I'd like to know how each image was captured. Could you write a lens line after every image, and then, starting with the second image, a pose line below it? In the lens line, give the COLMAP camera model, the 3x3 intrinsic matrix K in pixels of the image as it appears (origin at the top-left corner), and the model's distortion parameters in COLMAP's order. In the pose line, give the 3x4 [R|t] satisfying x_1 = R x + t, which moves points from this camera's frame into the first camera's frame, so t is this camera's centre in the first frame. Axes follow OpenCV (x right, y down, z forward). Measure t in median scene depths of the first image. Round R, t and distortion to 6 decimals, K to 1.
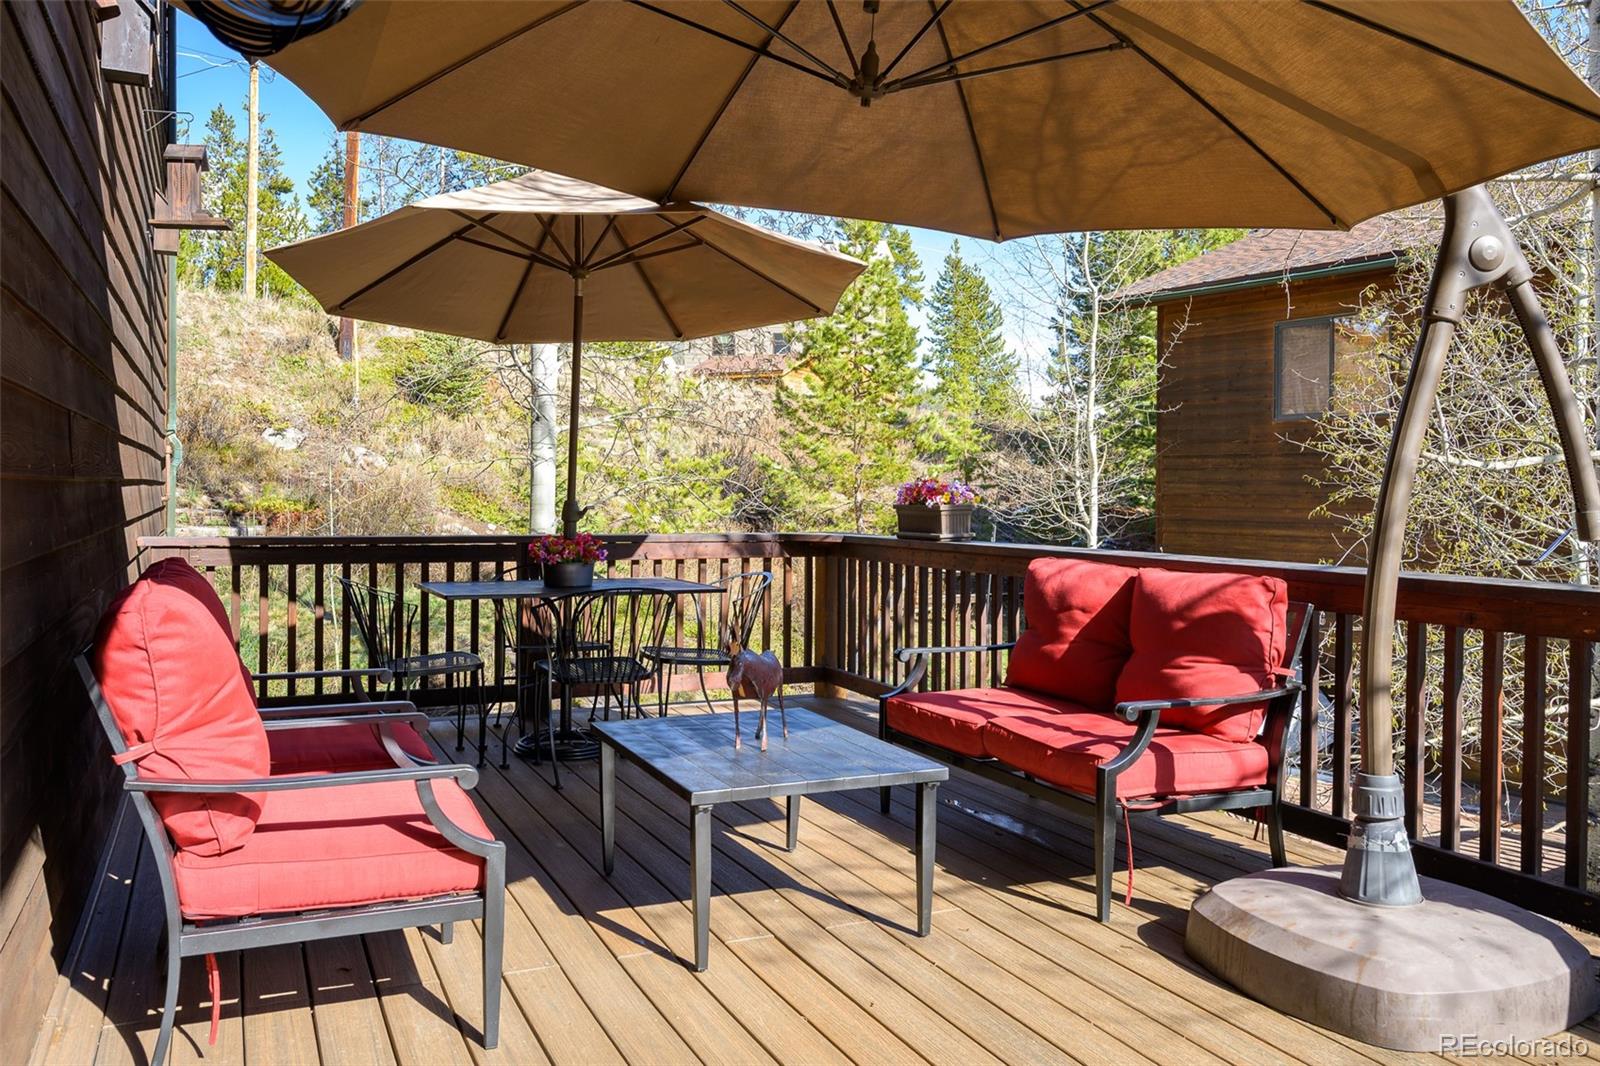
lens RADIAL K [[1248.4, 0, 797.7], [0, 1248.4, 520.1], [0, 0, 1]] dist [-0.053486, -0.000806]
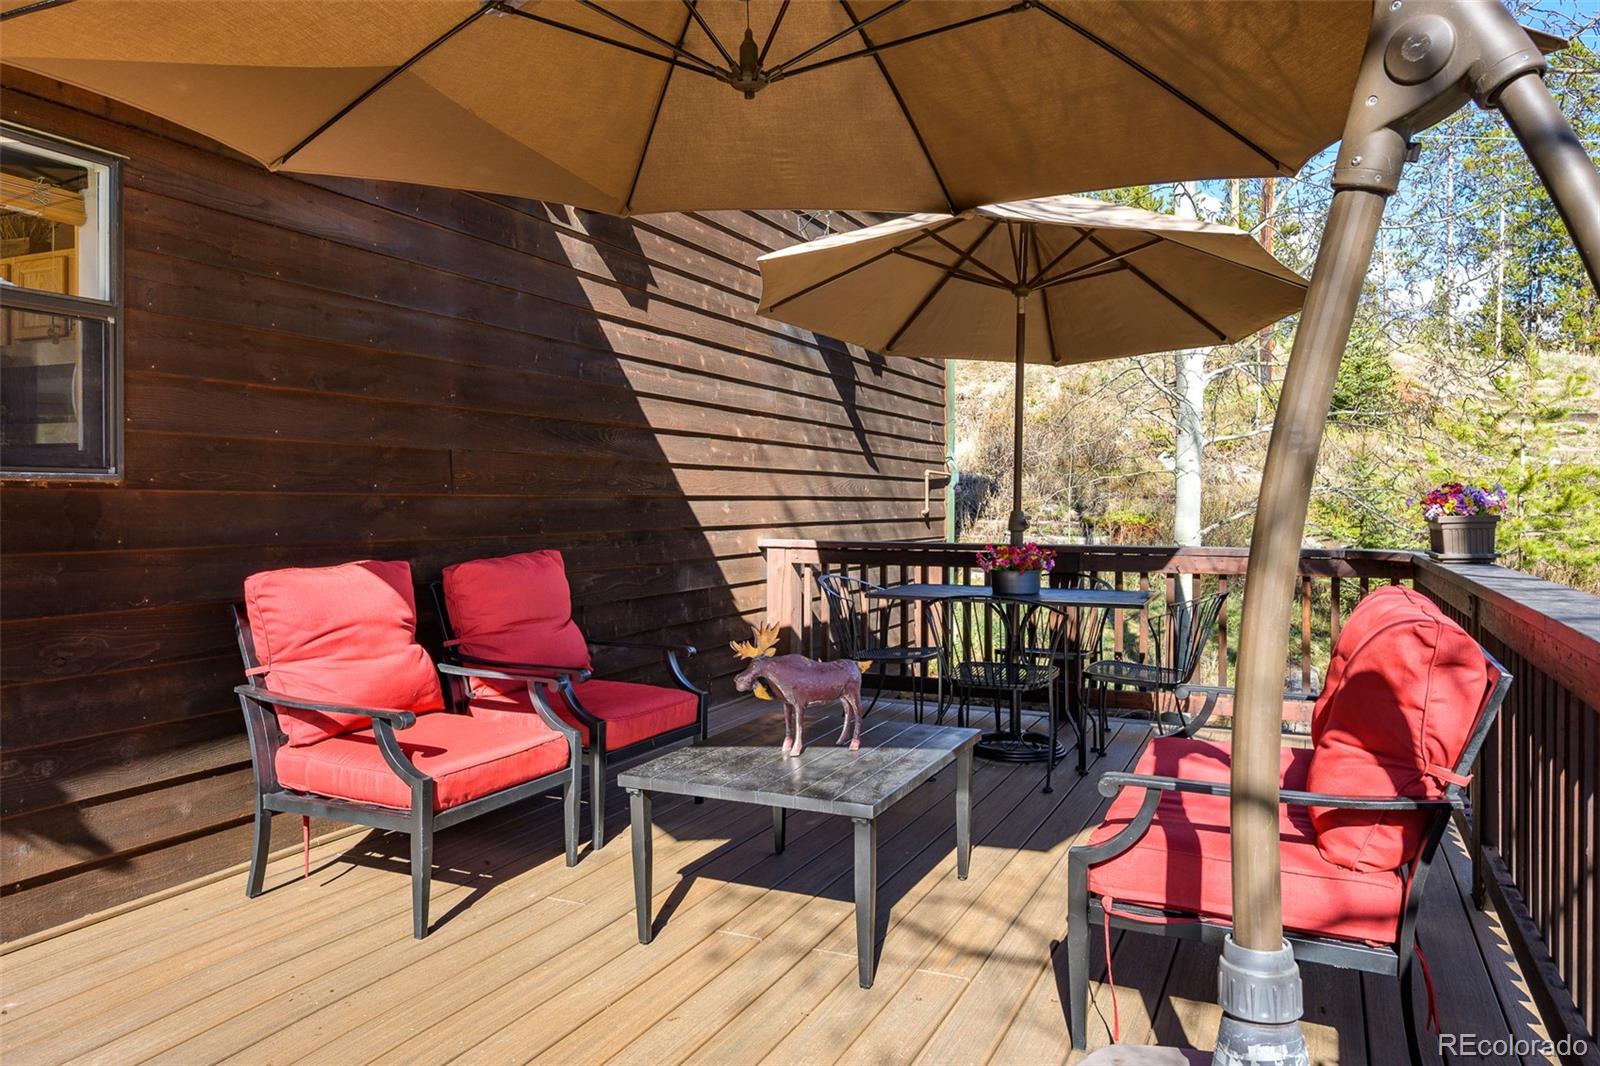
lens RADIAL K [[1114.8, 0, 800.1], [0, 1114.8, 529.4], [0, 0, 1]] dist [-0.053972, -0.000937]
pose [[0.651678, 0.009977, -0.758430, 0.599136], [-0.013146, 0.999912, 0.001858, 0.000143], [0.758382, 0.008760, 0.651751, 0.383835]]
